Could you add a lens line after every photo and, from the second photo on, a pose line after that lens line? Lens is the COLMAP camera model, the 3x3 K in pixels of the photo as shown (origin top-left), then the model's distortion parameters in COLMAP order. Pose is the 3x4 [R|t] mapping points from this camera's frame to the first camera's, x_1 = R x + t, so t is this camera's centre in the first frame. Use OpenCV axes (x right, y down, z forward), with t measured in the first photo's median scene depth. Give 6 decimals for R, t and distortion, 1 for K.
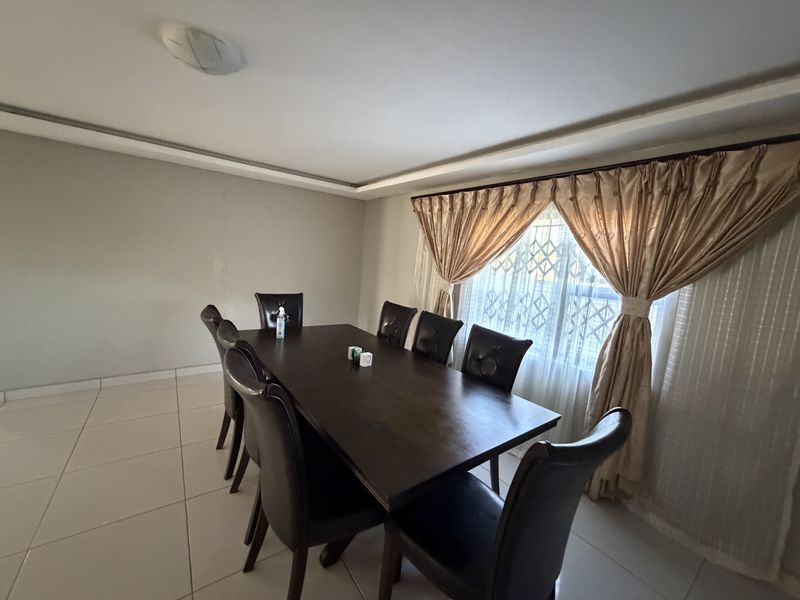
lens RADIAL K [[318.7, 0, 400.0], [0, 318.7, 300.0], [0, 0, 1]] dist [0.001992, -0.000098]
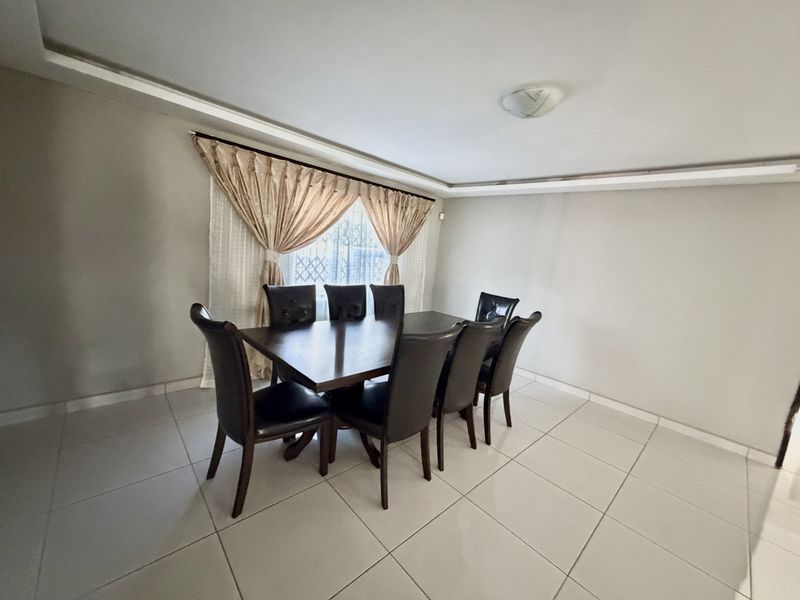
lens RADIAL K [[318.7, 0, 400.0], [0, 318.7, 300.0], [0, 0, 1]] dist [0.001992, -0.000098]
pose [[-0.102563, -0.265176, 0.958730, -1.214137], [0.007950, 0.963563, 0.267363, -0.252794], [-0.994695, 0.035044, -0.096718, 1.033252]]
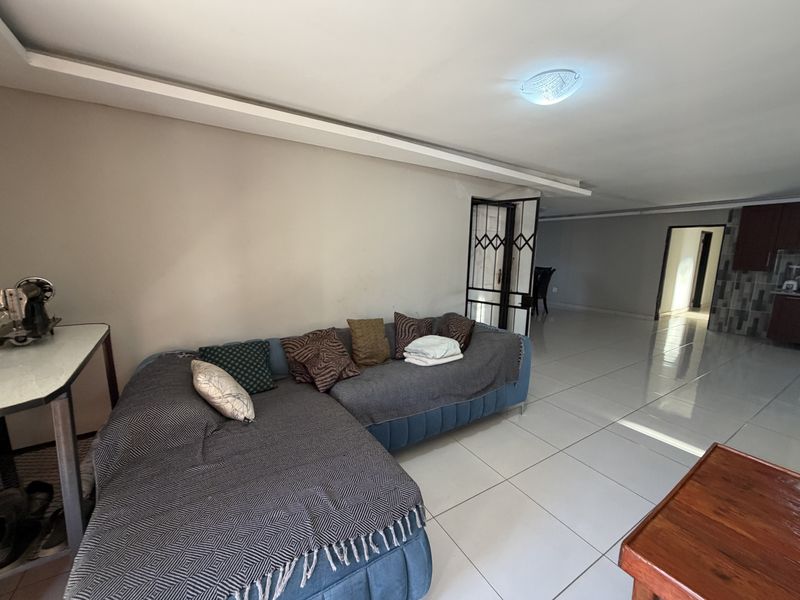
lens RADIAL K [[318.7, 0, 400.0], [0, 318.7, 300.0], [0, 0, 1]] dist [0.001992, -0.000098]
pose [[0.097011, -0.250563, 0.963227, -3.516865], [0.112689, 0.964334, 0.239502, -0.546333], [-0.988883, 0.085311, 0.121787, 1.611168]]
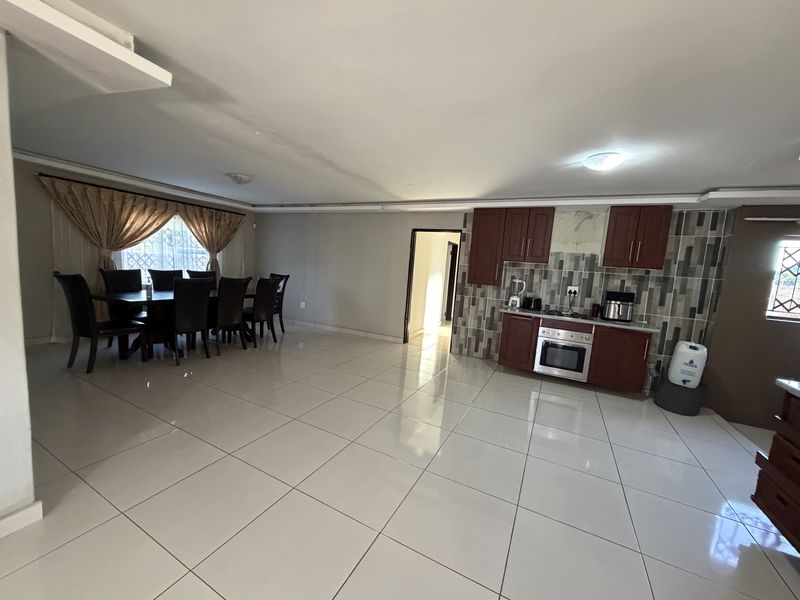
lens RADIAL K [[318.7, 0, 400.0], [0, 318.7, 300.0], [0, 0, 1]] dist [0.001992, -0.000098]
pose [[-0.434152, -0.225779, 0.872087, -2.471195], [-0.005632, 0.968744, 0.247999, -0.296437], [-0.900822, 0.102758, -0.421854, 0.635148]]
